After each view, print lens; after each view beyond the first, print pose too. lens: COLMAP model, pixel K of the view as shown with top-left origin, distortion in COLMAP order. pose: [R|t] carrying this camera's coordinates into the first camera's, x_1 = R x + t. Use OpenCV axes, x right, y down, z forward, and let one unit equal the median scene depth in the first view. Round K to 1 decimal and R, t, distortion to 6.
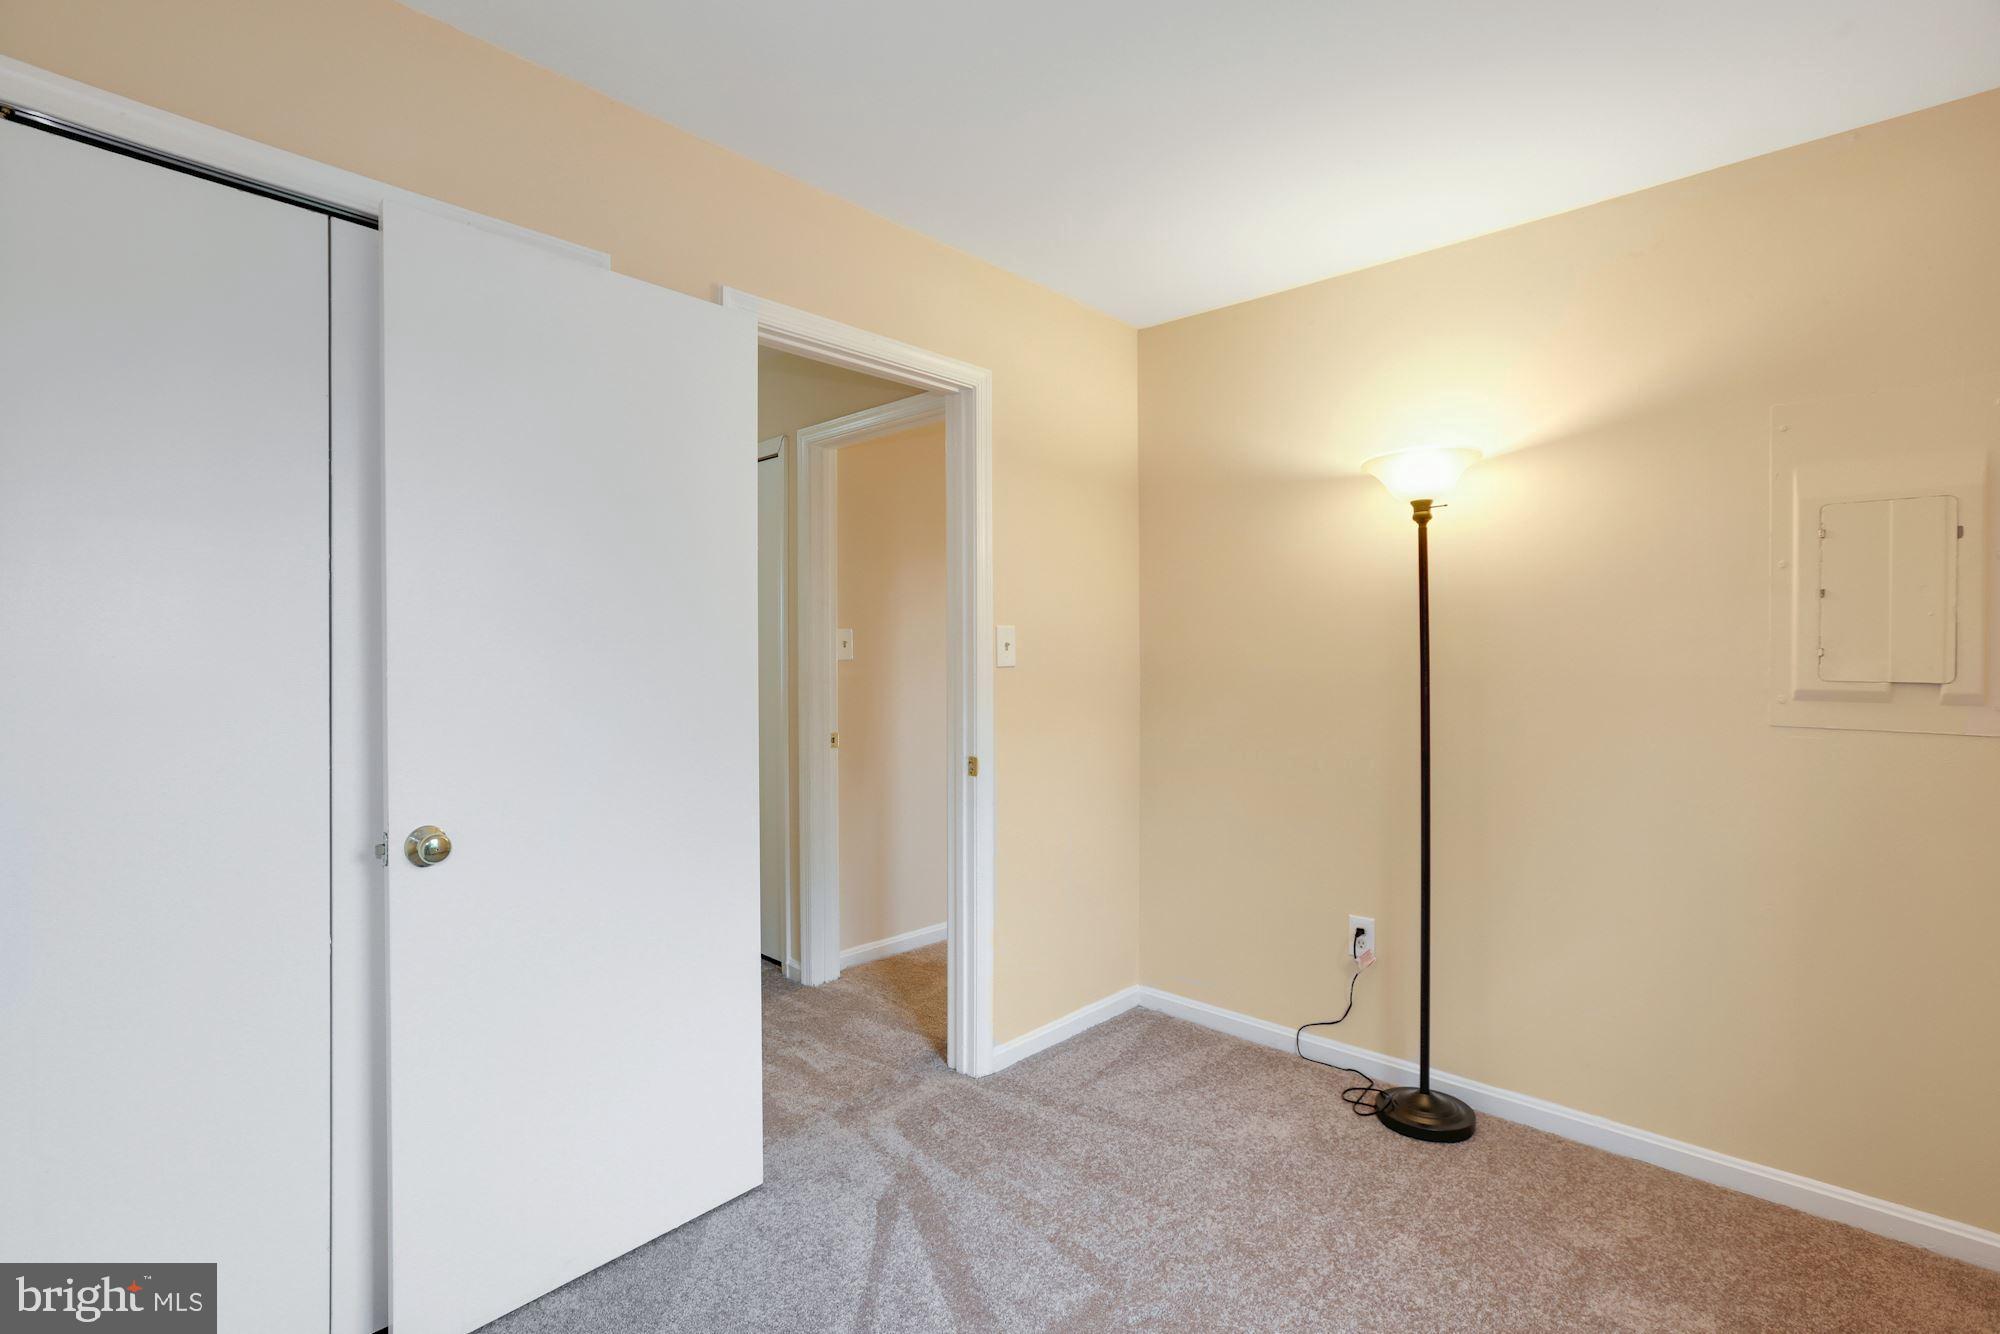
lens RADIAL K [[916.0, 0, 1020.6], [0, 916.0, 664.6], [0, 0, 1]] dist [-0.039957, 0.017011]
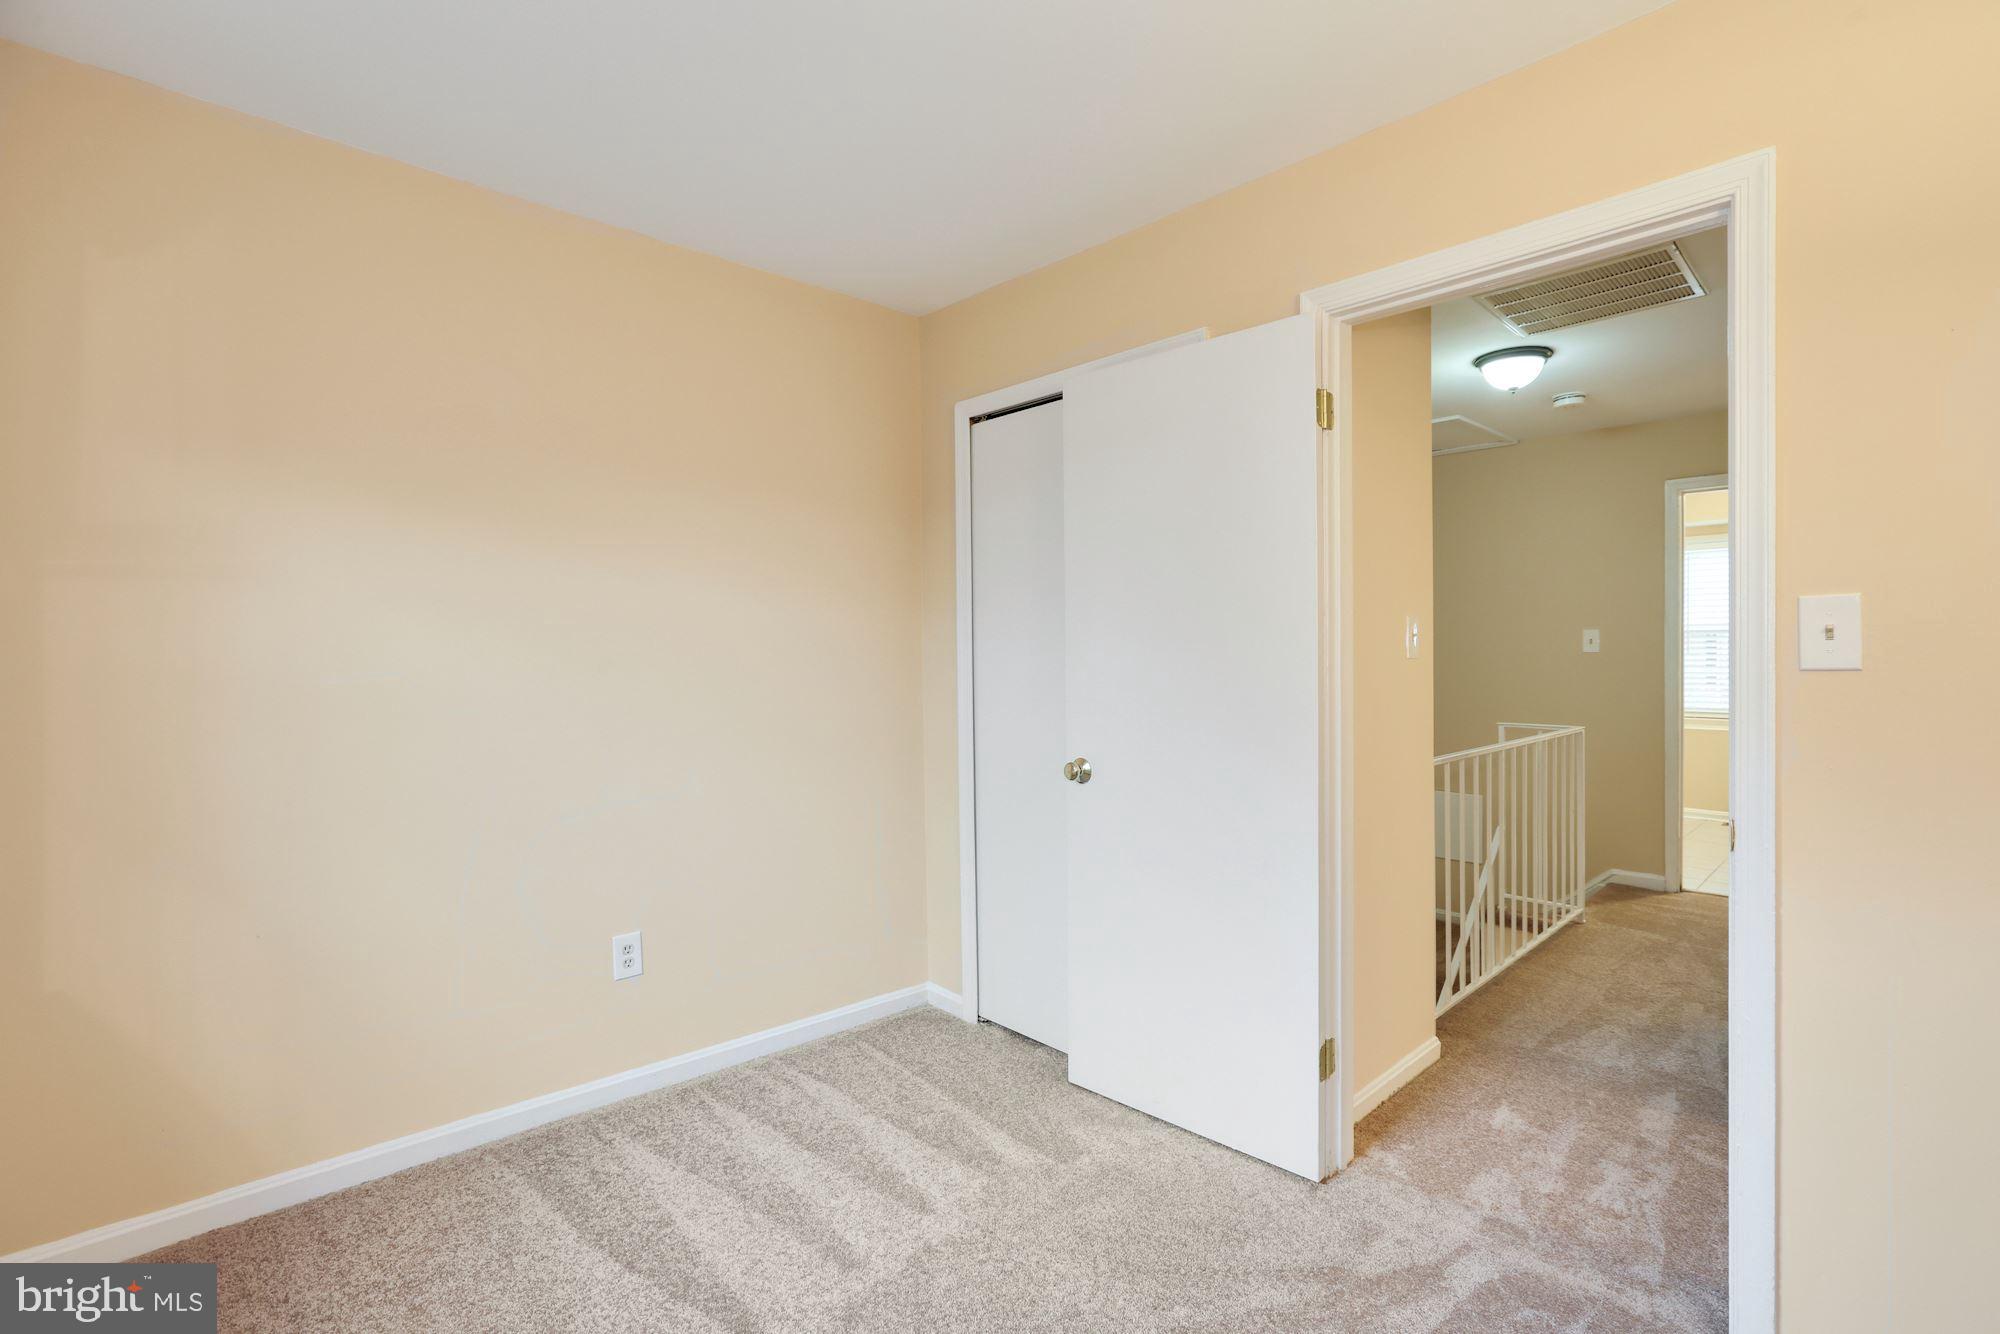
lens RADIAL K [[916.3, 0, 983.0], [0, 916.3, 660.7], [0, 0, 1]] dist [-0.055435, 0.028230]
pose [[-0.087054, 0.011766, -0.996134, 0.709072], [-0.005669, 0.999908, 0.012306, -0.009484], [0.996187, 0.006718, -0.086979, 0.705237]]
